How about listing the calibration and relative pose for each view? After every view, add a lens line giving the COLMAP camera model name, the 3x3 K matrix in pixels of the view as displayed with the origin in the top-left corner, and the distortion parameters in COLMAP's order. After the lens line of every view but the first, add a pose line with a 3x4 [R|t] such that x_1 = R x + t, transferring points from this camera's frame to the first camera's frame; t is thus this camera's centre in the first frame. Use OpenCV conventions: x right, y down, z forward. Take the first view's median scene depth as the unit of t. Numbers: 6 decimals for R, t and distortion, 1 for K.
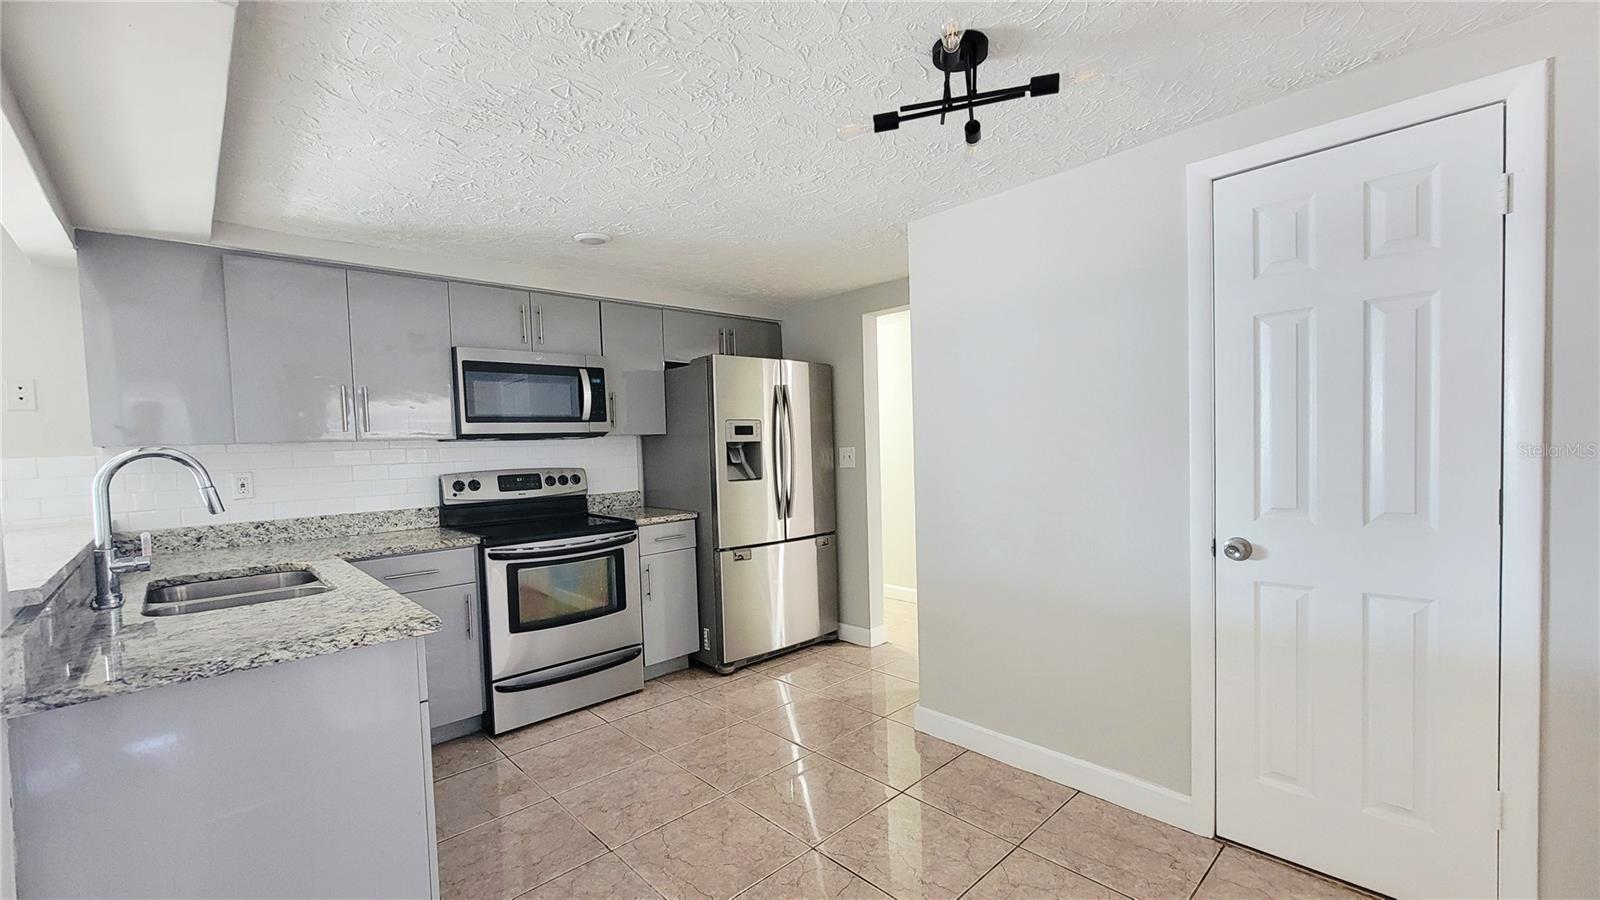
lens RADIAL K [[656.6, 0, 802.0], [0, 656.6, 473.4], [0, 0, 1]] dist [-0.007402, 0.003283]
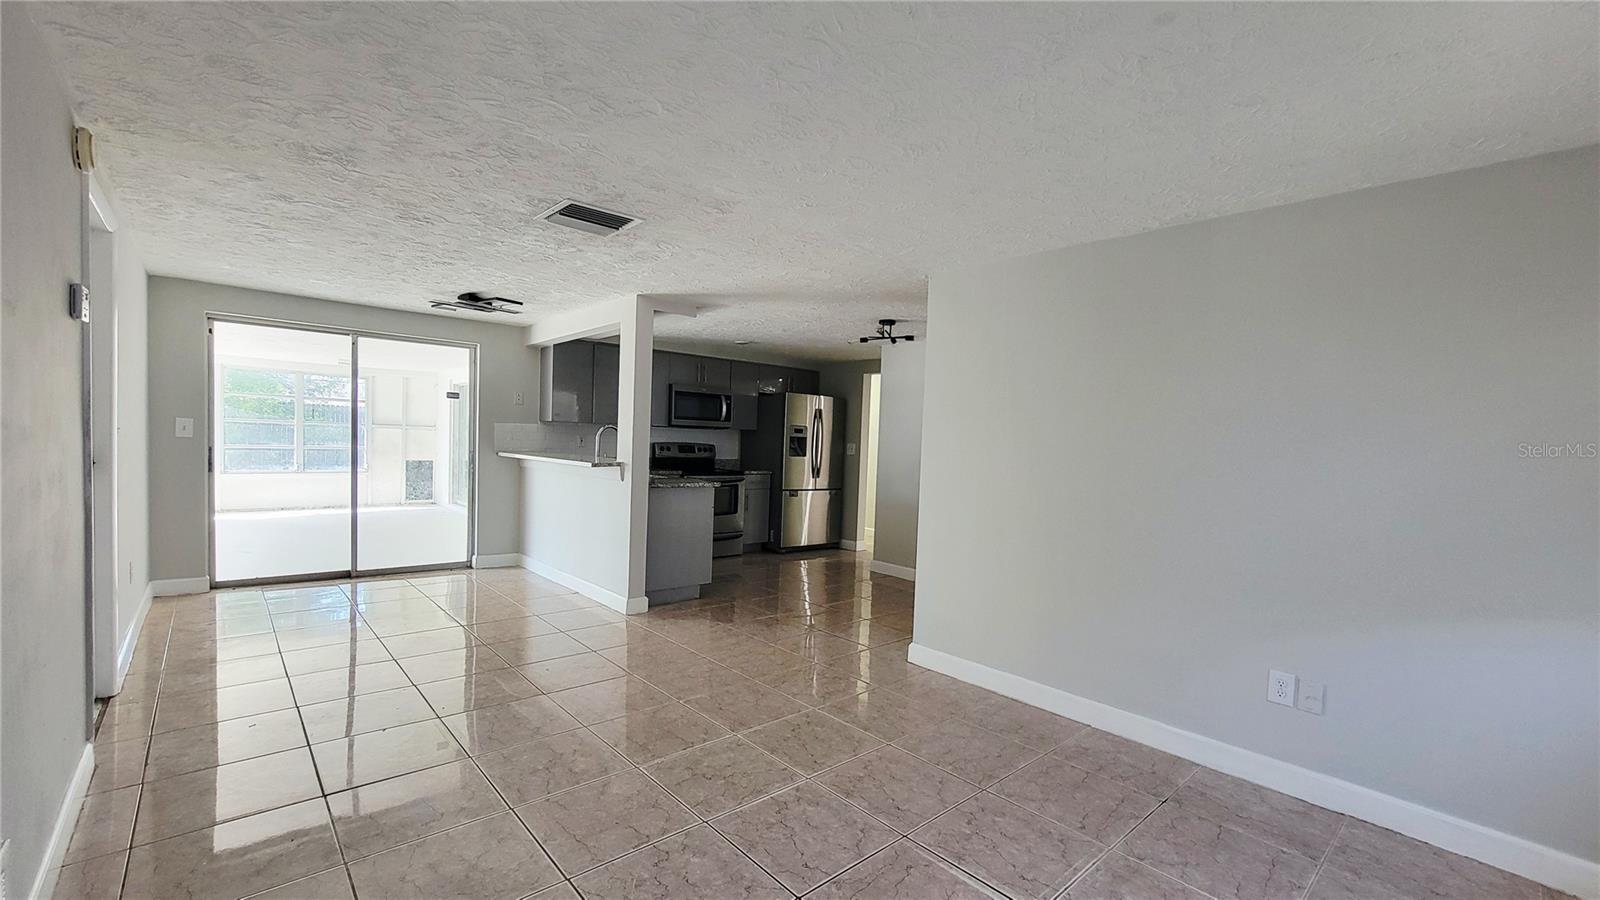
lens RADIAL K [[656.6, 0, 802.5], [0, 656.6, 463.1], [0, 0, 1]] dist [-0.007402, 0.003283]
pose [[0.997456, 0.068027, -0.021307, -0.031992], [-0.068340, 0.997560, -0.014302, 0.067425], [0.020282, 0.015722, 0.999671, -1.121512]]
